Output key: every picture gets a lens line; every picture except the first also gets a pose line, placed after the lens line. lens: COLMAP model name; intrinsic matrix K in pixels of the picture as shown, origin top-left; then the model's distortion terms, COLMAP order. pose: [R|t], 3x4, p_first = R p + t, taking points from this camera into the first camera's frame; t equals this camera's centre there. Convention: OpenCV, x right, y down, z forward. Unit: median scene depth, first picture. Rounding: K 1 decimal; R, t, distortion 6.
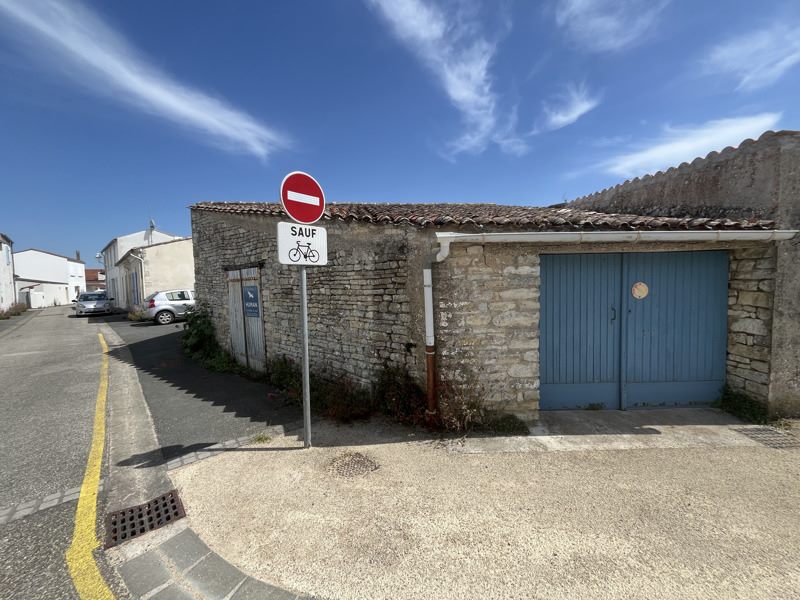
lens RADIAL K [[321.1, 0, 401.2], [0, 321.1, 297.7], [0, 0, 1]] dist [-0.000192, -0.000415]
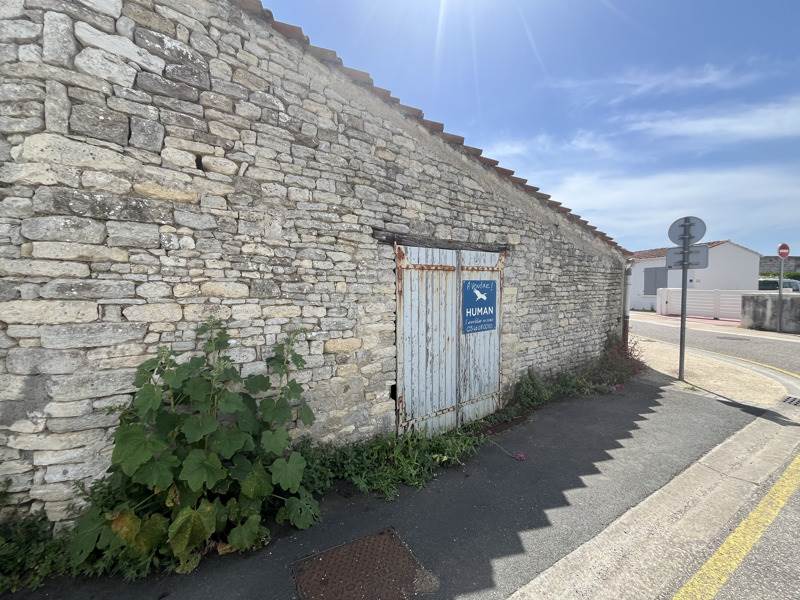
lens RADIAL K [[321.1, 0, 400.9], [0, 321.1, 299.1], [0, 0, 1]] dist [-0.000192, -0.000415]
pose [[0.204340, -0.004957, 0.978888, -1.157361], [0.055008, 0.998465, -0.006426, -0.006066], [-0.977353, 0.055160, 0.204299, 1.082521]]
